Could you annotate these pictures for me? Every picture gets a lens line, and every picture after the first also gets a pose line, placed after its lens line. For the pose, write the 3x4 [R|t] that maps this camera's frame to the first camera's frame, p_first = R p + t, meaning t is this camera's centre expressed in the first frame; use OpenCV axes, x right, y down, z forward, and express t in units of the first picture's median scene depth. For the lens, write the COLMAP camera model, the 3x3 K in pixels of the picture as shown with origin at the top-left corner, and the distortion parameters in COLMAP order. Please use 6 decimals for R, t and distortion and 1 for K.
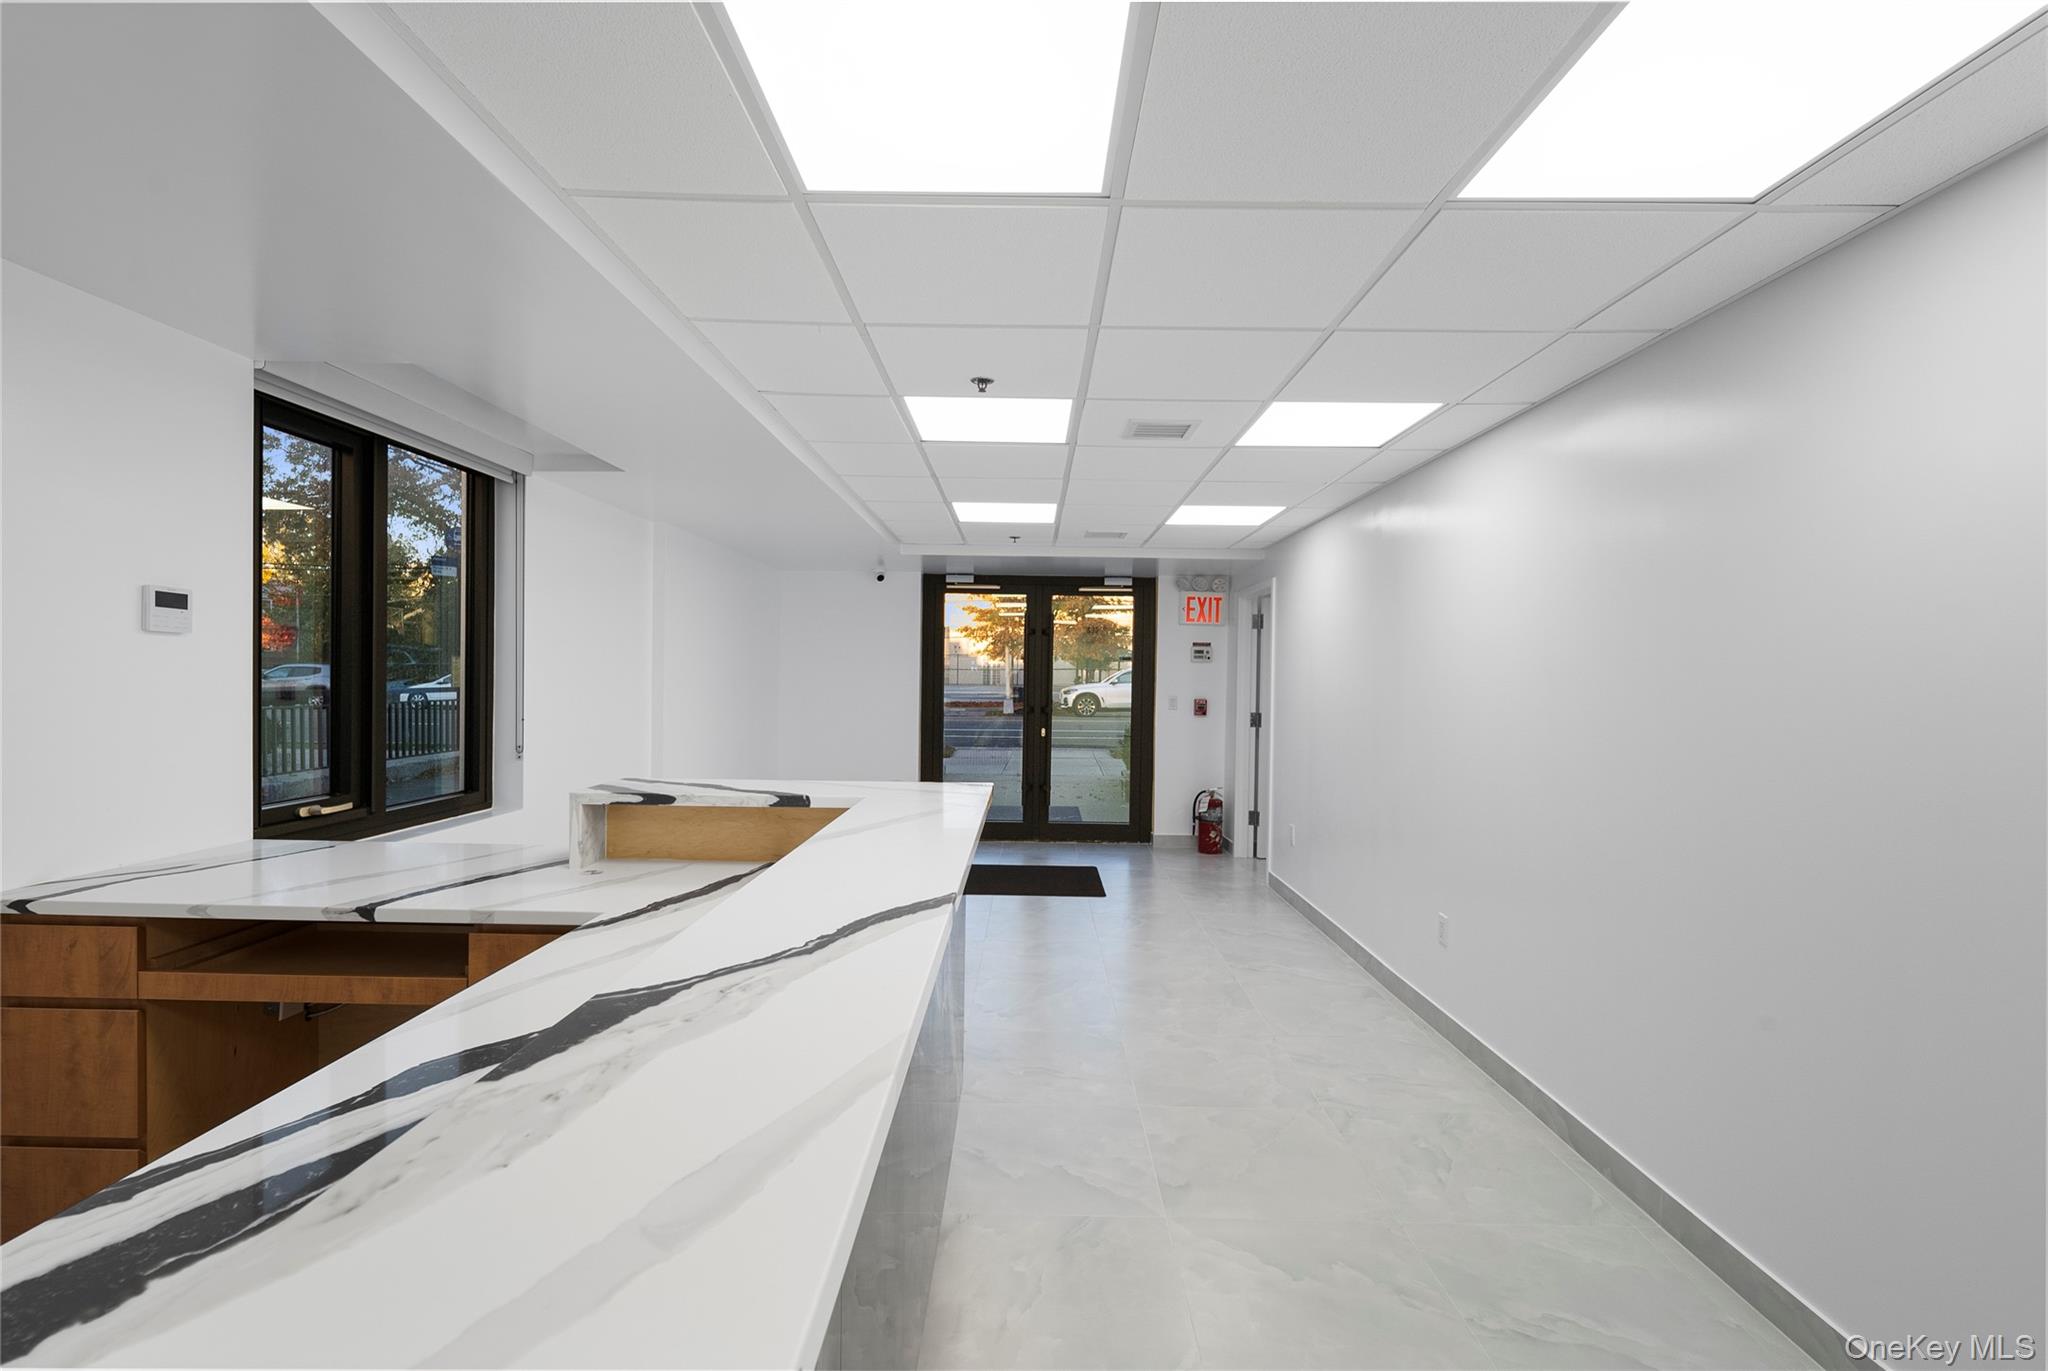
lens RADIAL K [[4185.6, 0, 1024.2], [0, 4185.6, 685.6], [0, 0, 1]] dist [-0.082855, 0.000000]
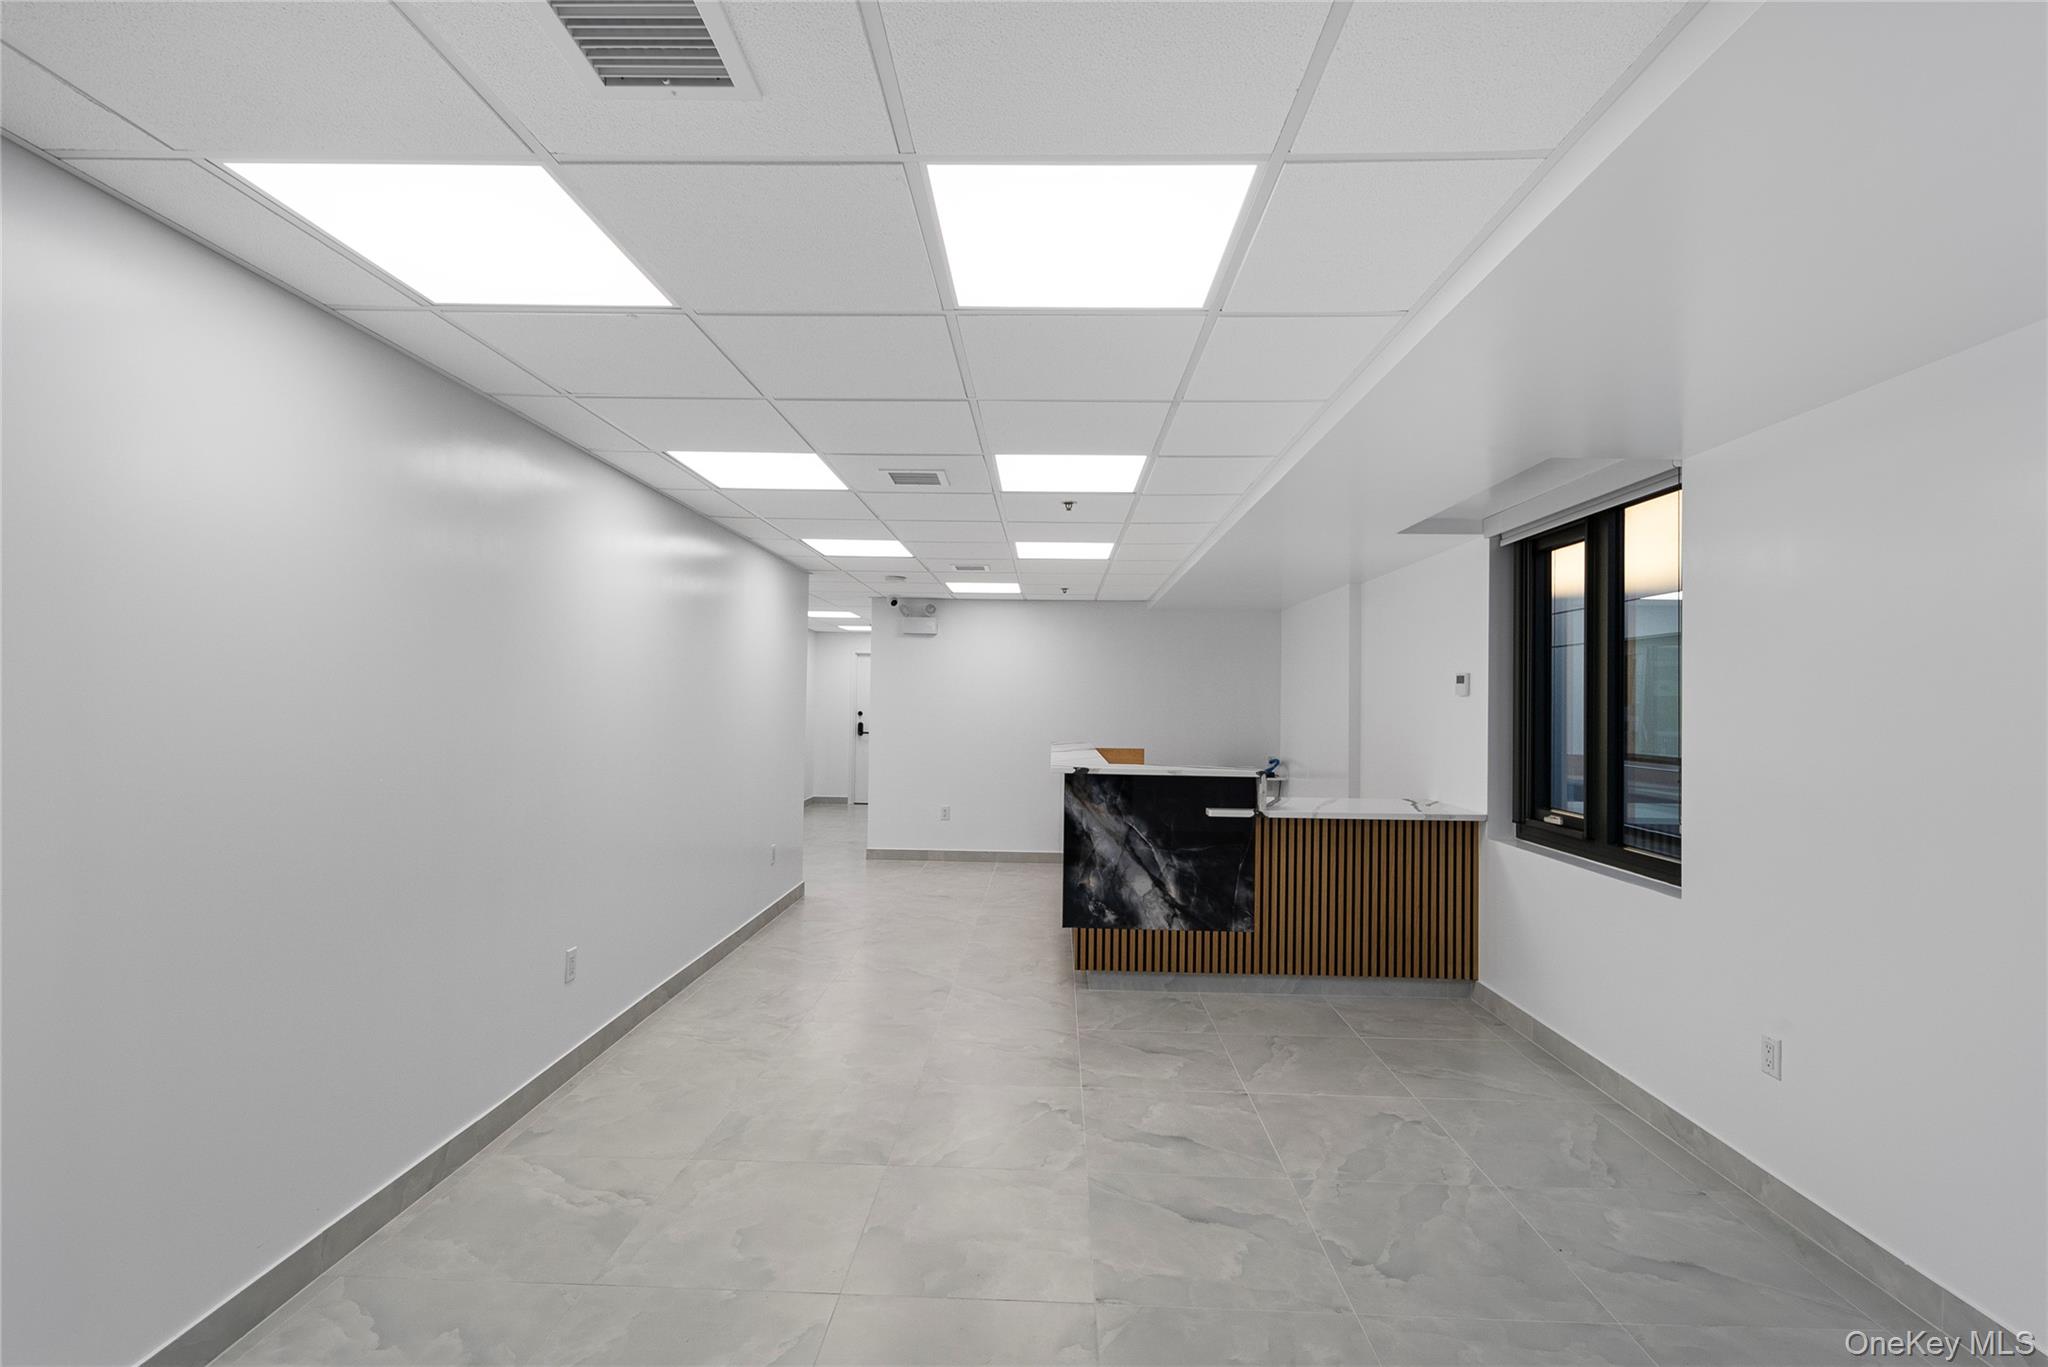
lens RADIAL K [[4185.6, 0, 1024.1], [0, 4185.6, 684.0], [0, 0, 1]] dist [-0.082855, 0.000000]
pose [[-0.999764, -0.021322, 0.004073, -0.002284], [-0.021334, 0.999768, -0.003052, -0.002829], [-0.004007, -0.003139, -0.999987, 1.785696]]
